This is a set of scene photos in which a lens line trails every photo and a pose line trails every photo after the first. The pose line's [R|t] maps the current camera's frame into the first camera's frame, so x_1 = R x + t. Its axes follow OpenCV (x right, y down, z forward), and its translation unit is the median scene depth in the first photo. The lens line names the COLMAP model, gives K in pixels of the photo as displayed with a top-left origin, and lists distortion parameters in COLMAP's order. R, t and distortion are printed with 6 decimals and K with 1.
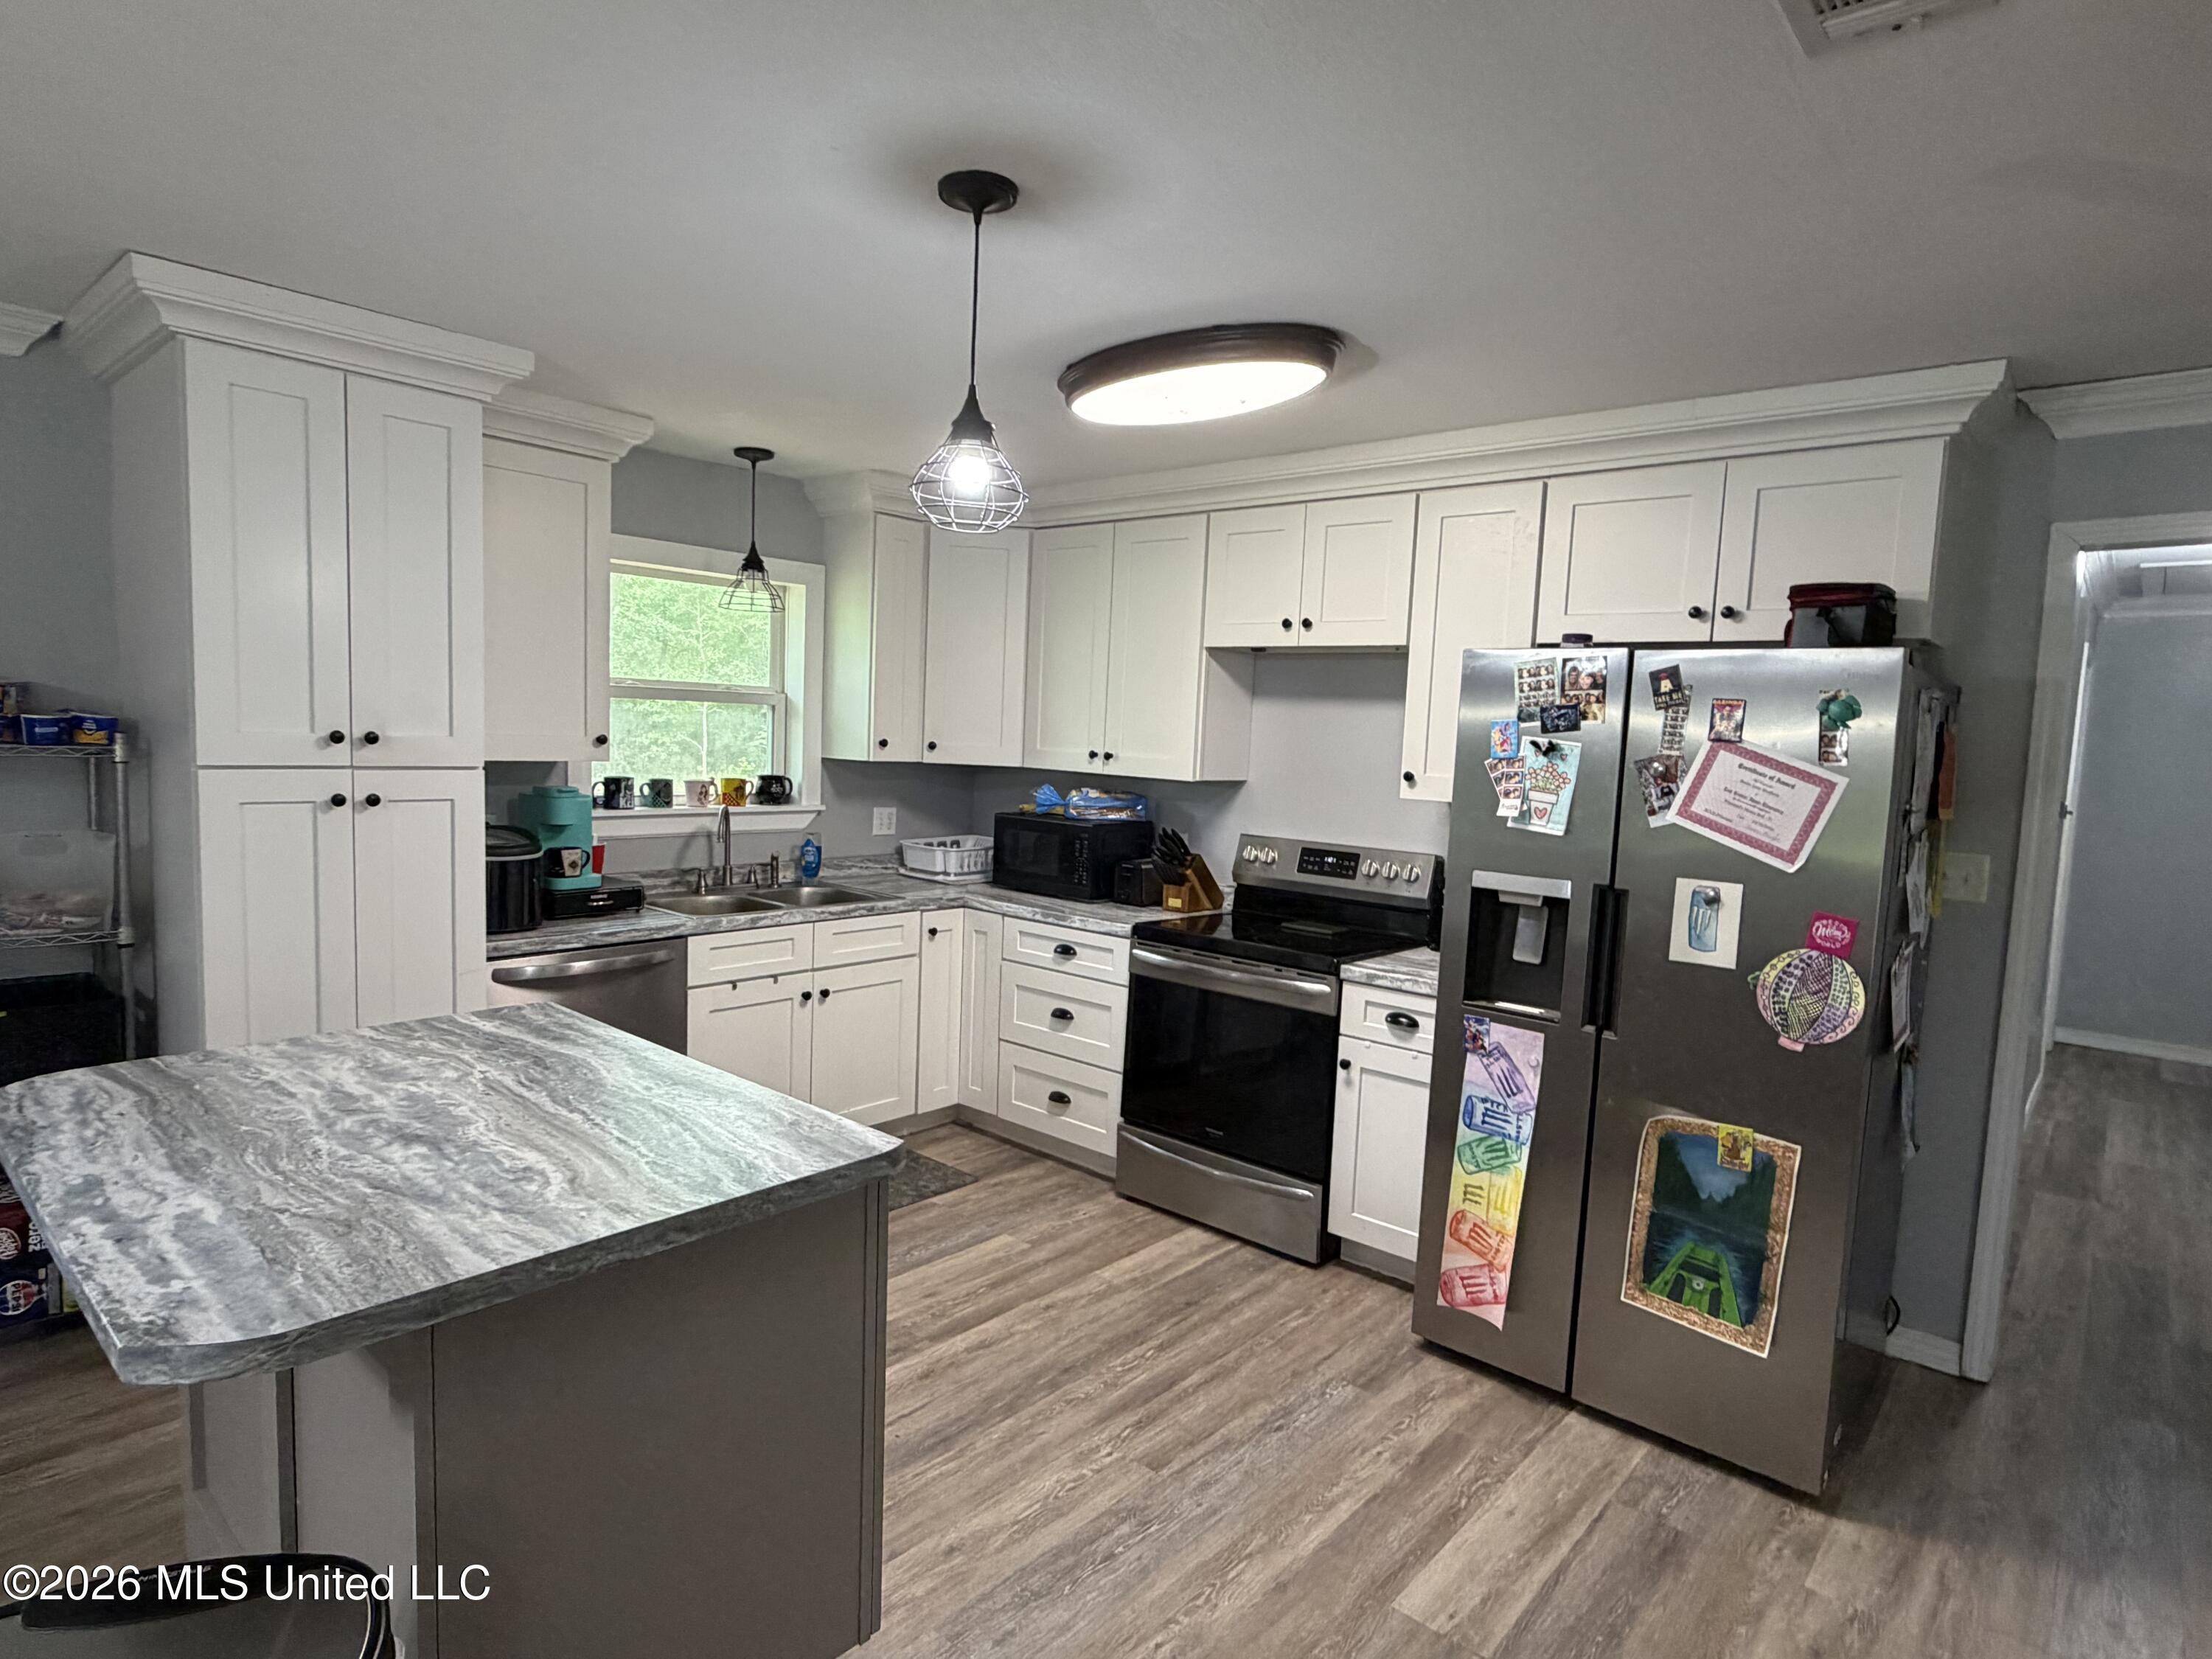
lens RADIAL K [[1205.9, 0, 1098.1], [0, 1205.9, 831.6], [0, 0, 1]] dist [-0.000261, 0.000268]
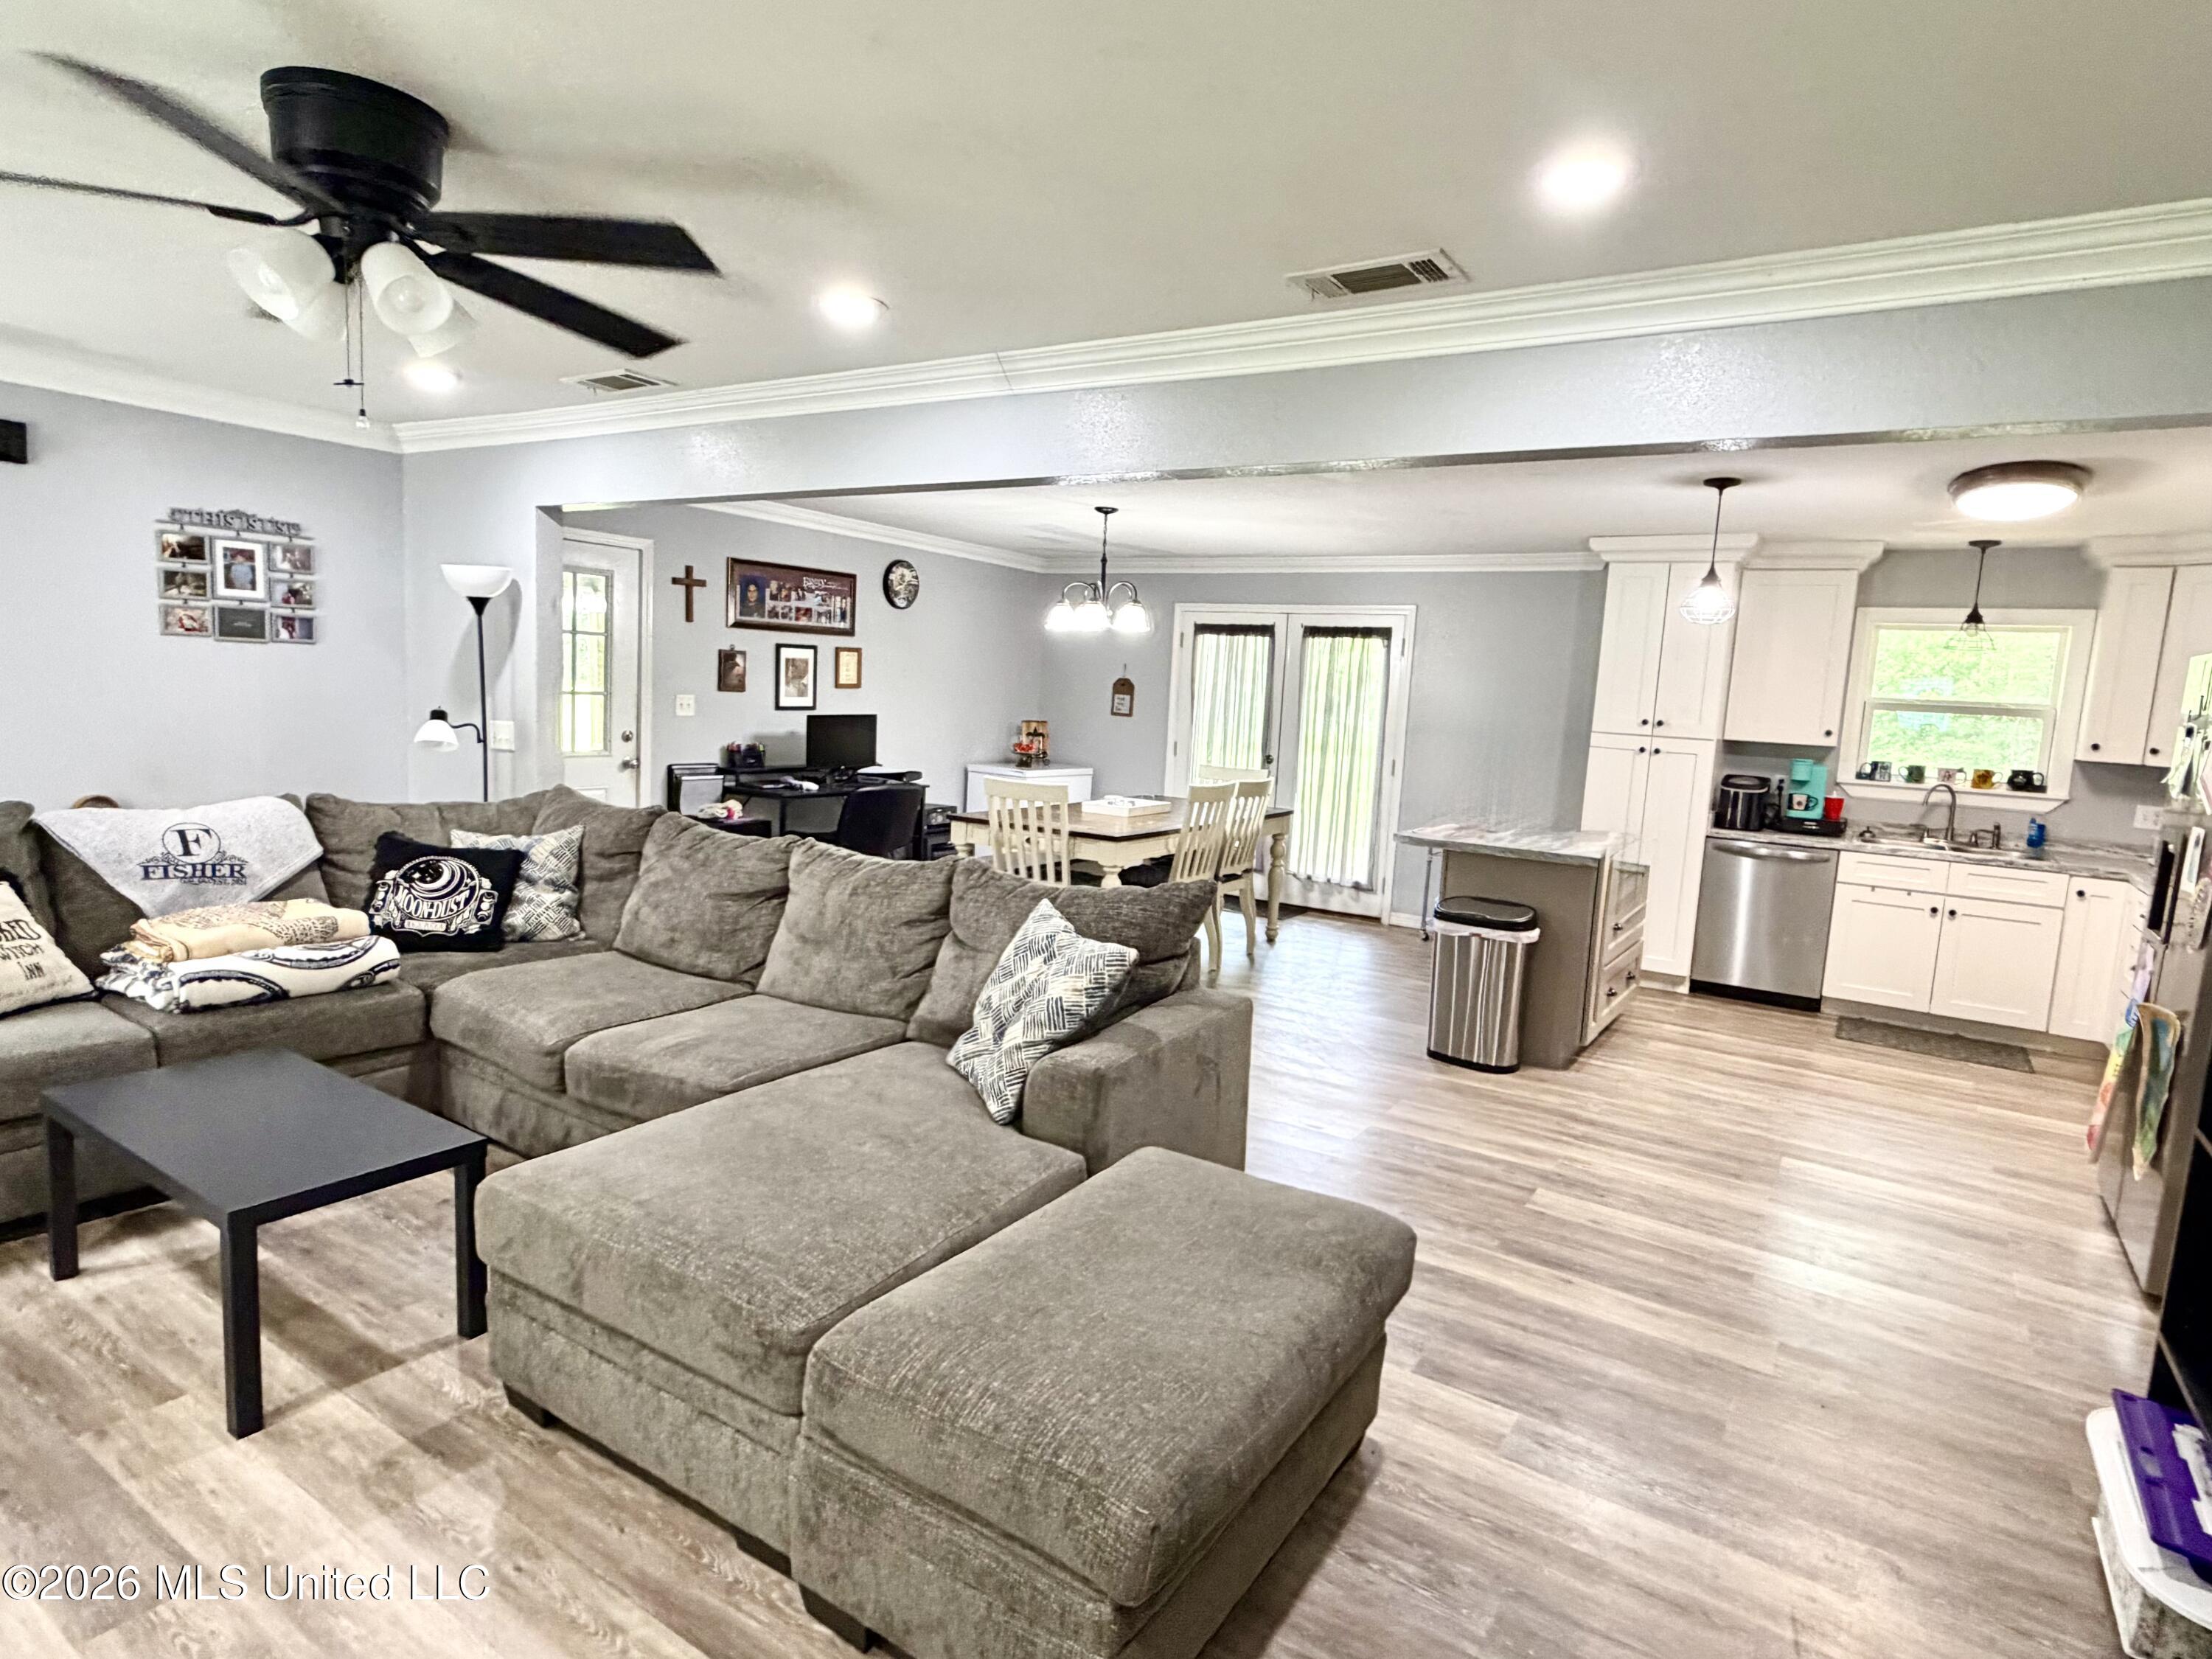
lens RADIAL K [[1208.1, 0, 1104.0], [0, 1208.1, 831.2], [0, 0, 1]] dist [-0.003501, 0.002699]
pose [[0.142787, 0.089372, -0.985710, 1.415689], [-0.131895, 0.988751, 0.070541, 0.094400], [0.980926, 0.119938, 0.152968, -0.311356]]
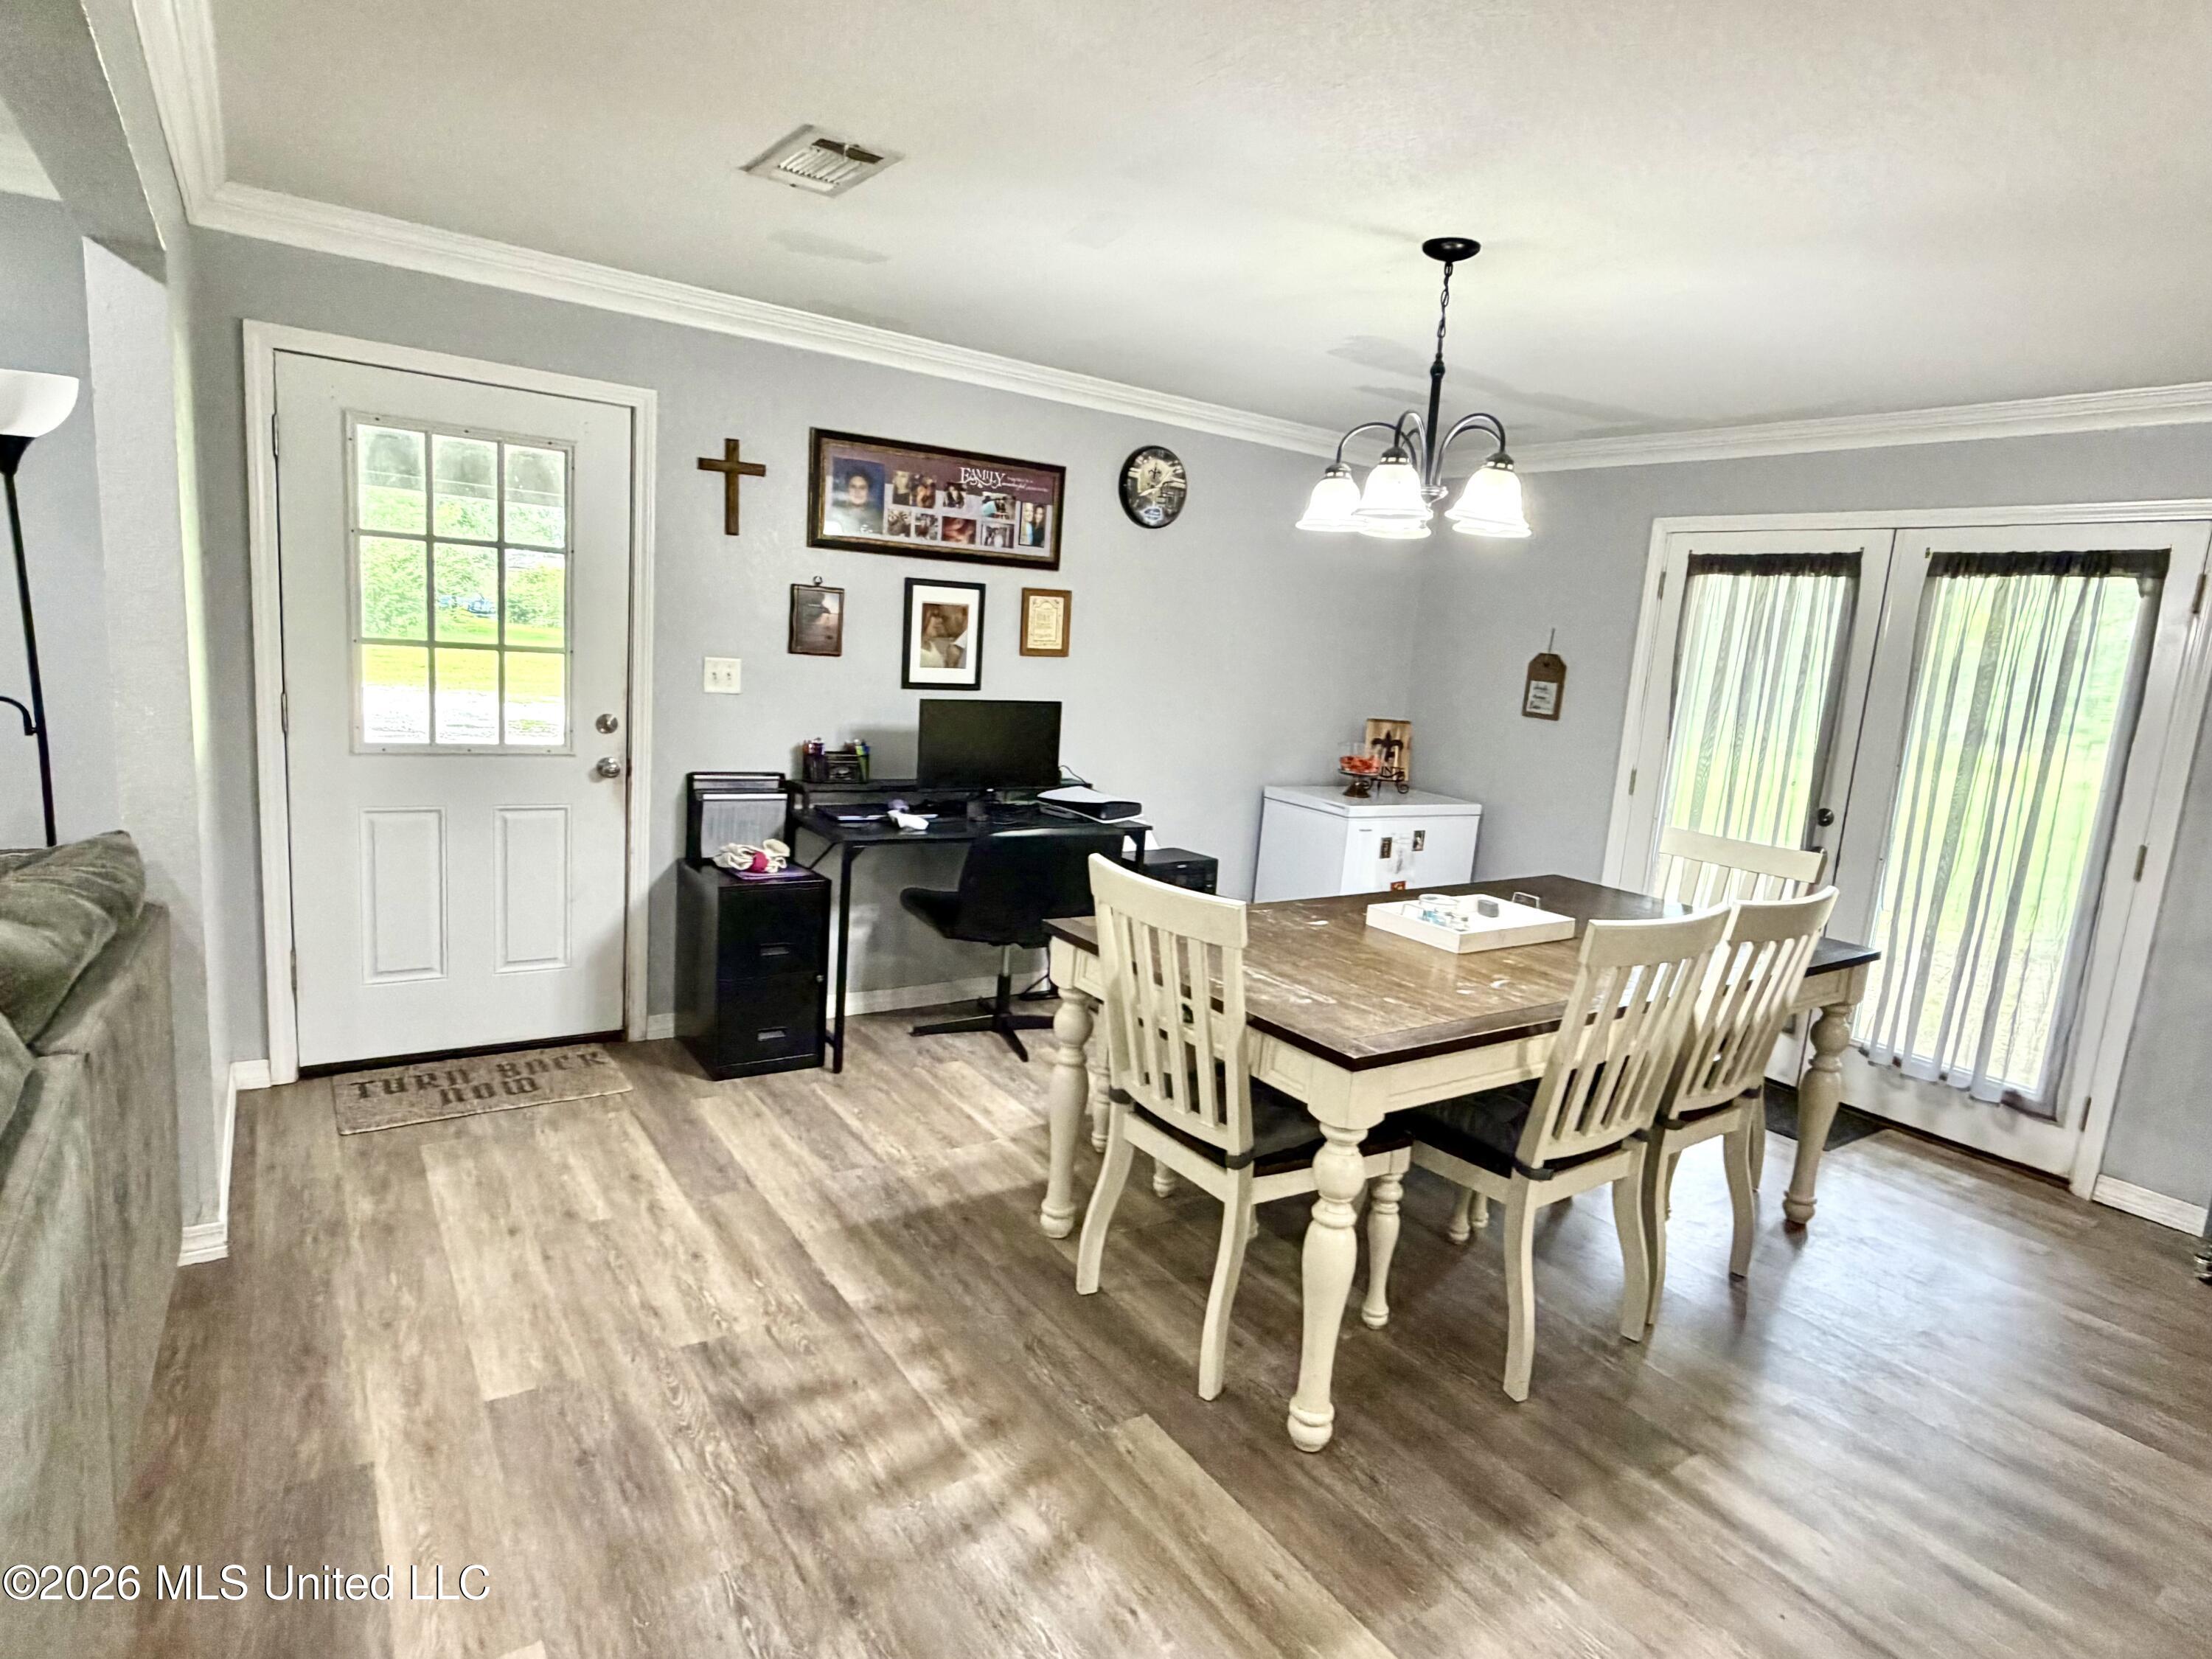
lens RADIAL K [[1202.4, 0, 1107.9], [0, 1202.4, 830.6], [0, 0, 1]] dist [0.001104, -0.000648]
pose [[-0.252209, 0.101506, -0.962334, 0.273859], [-0.167275, 0.974939, 0.146675, 0.024070], [0.953105, 0.197967, -0.228909, -0.006060]]
